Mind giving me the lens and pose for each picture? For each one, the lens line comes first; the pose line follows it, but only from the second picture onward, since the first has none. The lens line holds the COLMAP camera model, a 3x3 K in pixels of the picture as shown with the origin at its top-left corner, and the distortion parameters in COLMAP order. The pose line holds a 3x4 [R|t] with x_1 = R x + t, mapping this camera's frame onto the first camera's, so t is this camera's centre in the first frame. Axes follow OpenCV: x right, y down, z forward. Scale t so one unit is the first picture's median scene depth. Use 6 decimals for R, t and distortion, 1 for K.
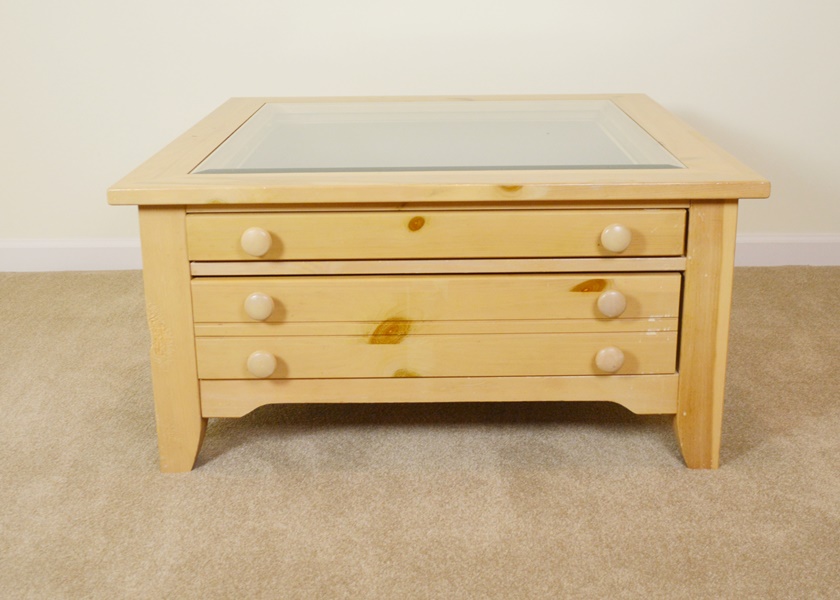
lens RADIAL K [[1063.1, 0, 446.5], [0, 1063.1, 232.0], [0, 0, 1]] dist [-0.096396, 0.017973]
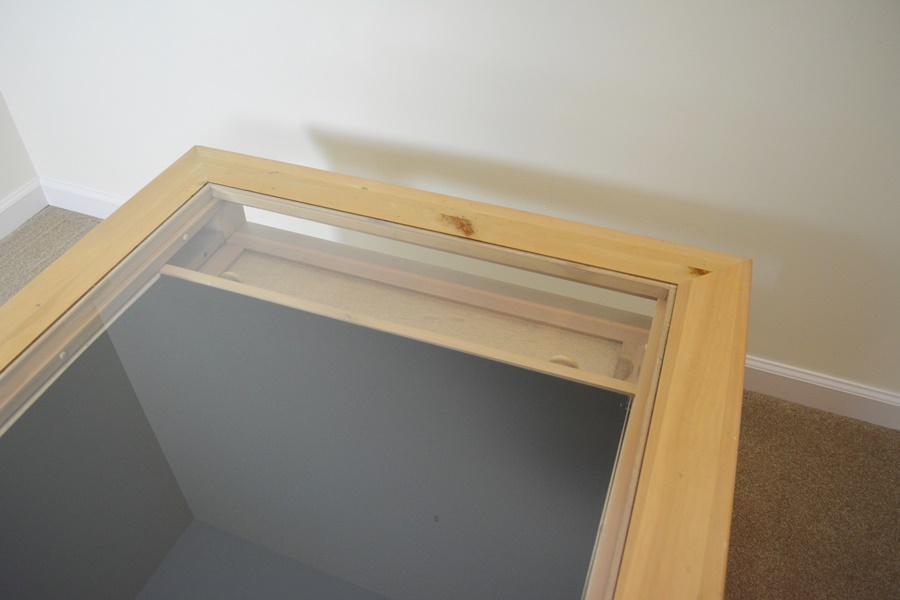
lens RADIAL K [[698.5, 0, 450.0], [0, 698.5, 300.0], [0, 0, 1]] dist [-0.082262, 0.008777]
pose [[0.932648, 0.245039, -0.264809, 0.203539], [-0.094708, 0.874512, 0.475667, -0.432428], [0.348136, -0.418550, 0.838819, 0.889715]]
